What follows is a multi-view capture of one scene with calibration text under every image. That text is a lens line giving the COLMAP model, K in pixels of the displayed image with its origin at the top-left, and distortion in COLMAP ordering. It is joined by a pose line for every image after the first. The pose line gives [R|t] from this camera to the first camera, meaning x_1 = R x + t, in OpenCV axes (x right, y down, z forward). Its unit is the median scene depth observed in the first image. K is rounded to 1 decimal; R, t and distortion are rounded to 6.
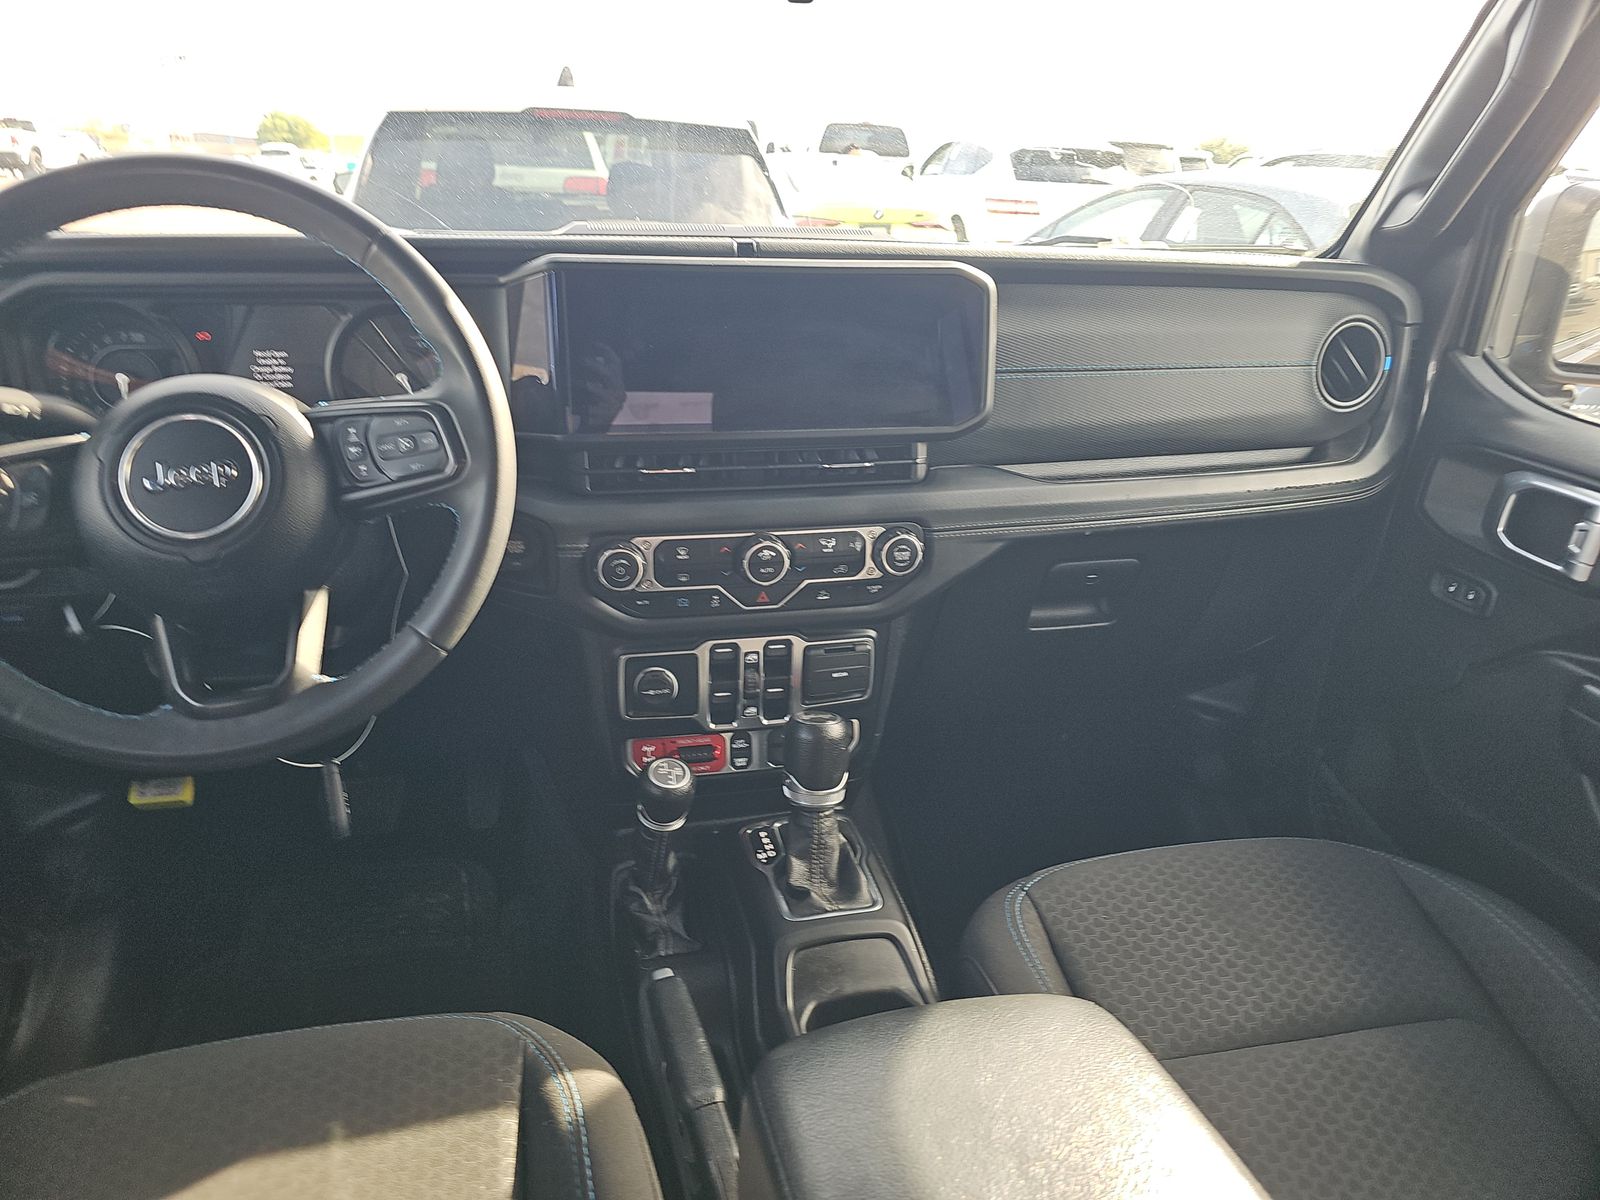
lens RADIAL K [[1066.0, 0, 800.7], [0, 1066.0, 579.3], [0, 0, 1]] dist [0.040679, 0.000069]
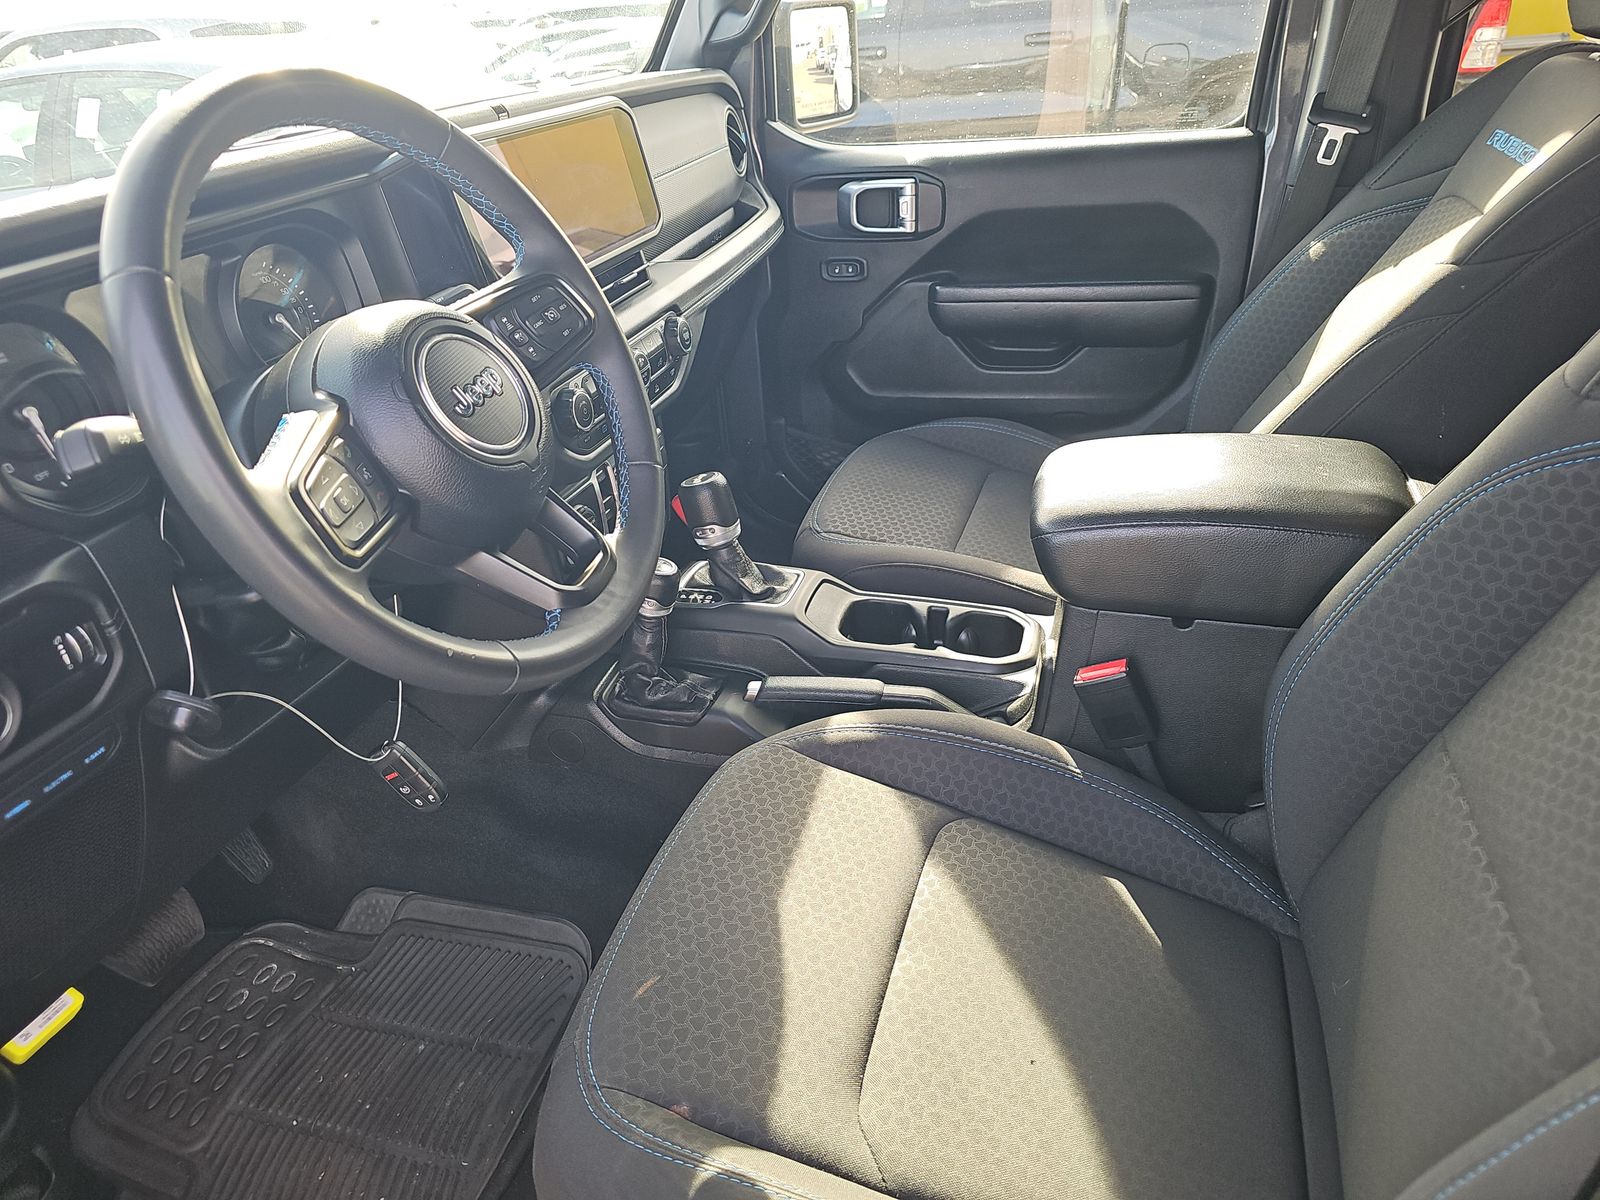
lens RADIAL K [[1080.4, 0, 798.0], [0, 1080.4, 578.2], [0, 0, 1]] dist [0.005882, 0.002223]
pose [[0.507335, -0.471002, 0.721643, -0.899497], [0.399429, 0.870555, 0.287384, -0.087405], [-0.763588, 0.142446, 0.629795, 0.137571]]
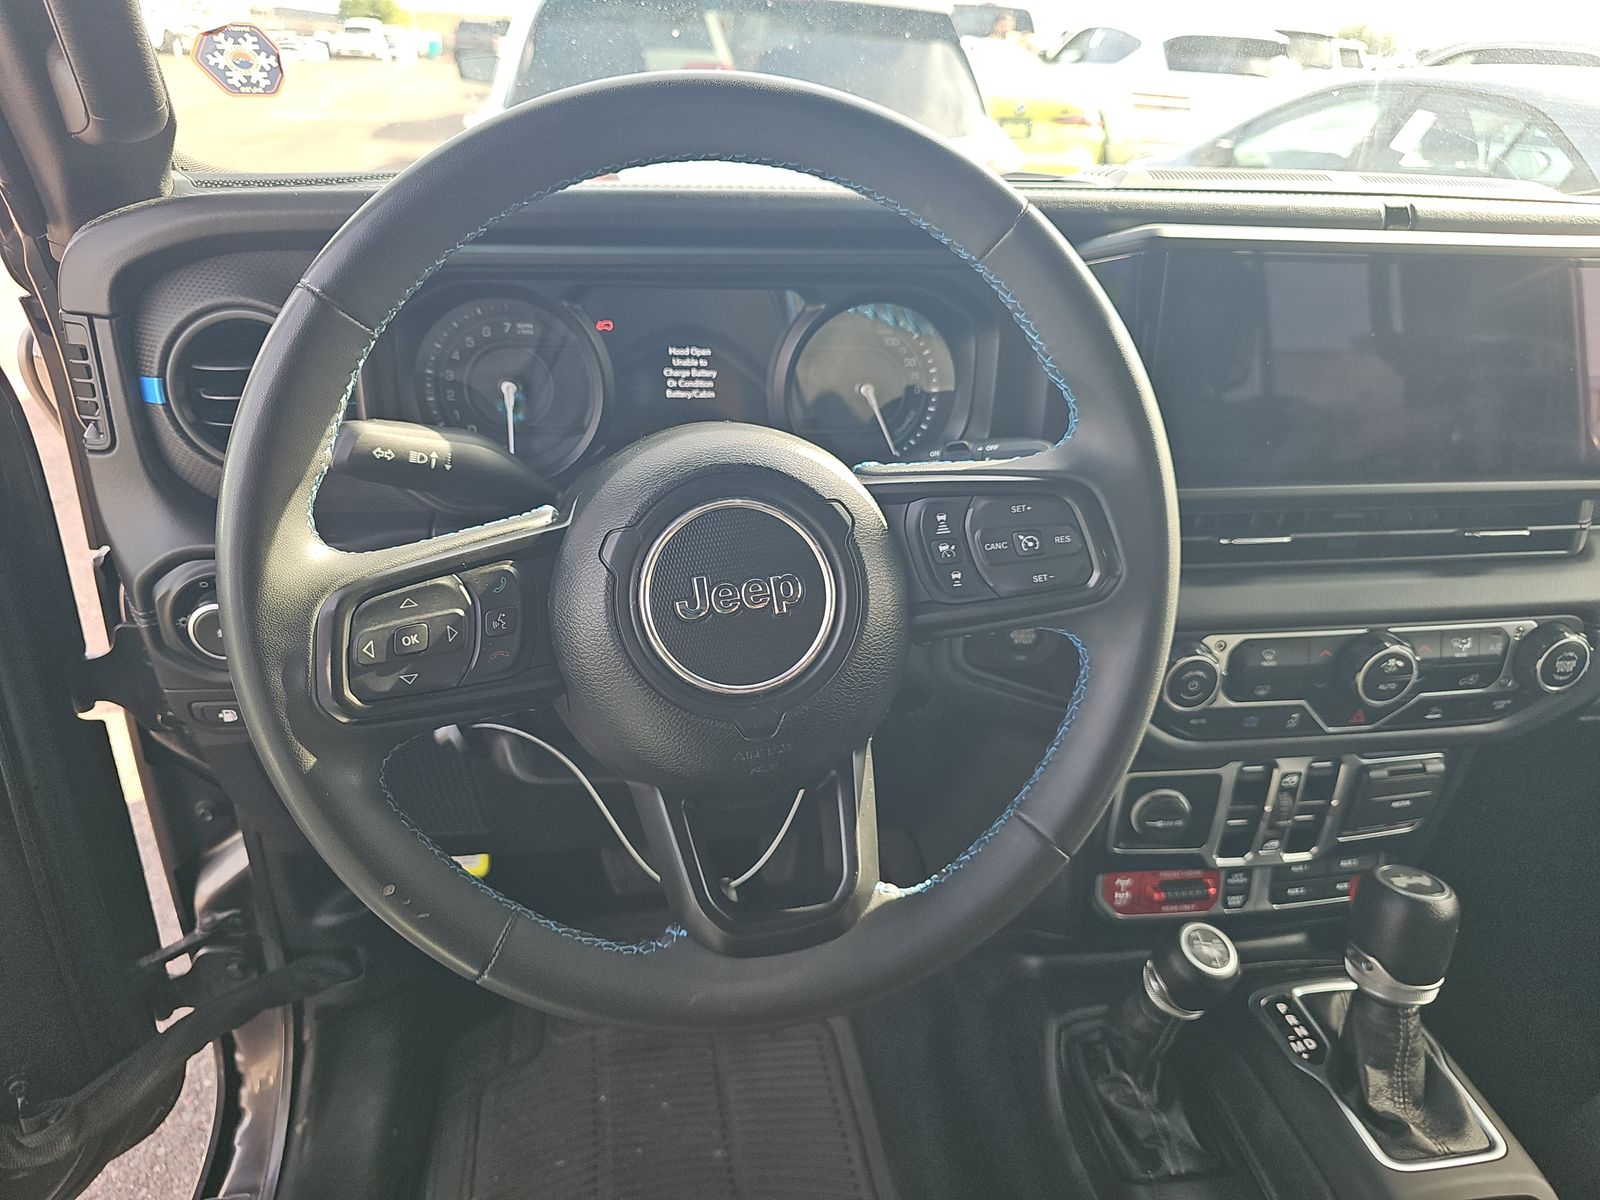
lens RADIAL K [[1080.4, 0, 798.0], [0, 1080.4, 578.2], [0, 0, 1]] dist [0.005882, 0.002223]
pose [[0.997953, 0.041240, -0.048876, -0.375892], [-0.036711, 0.995248, 0.090192, -0.125771], [0.052363, -0.088213, 0.994724, 0.274790]]
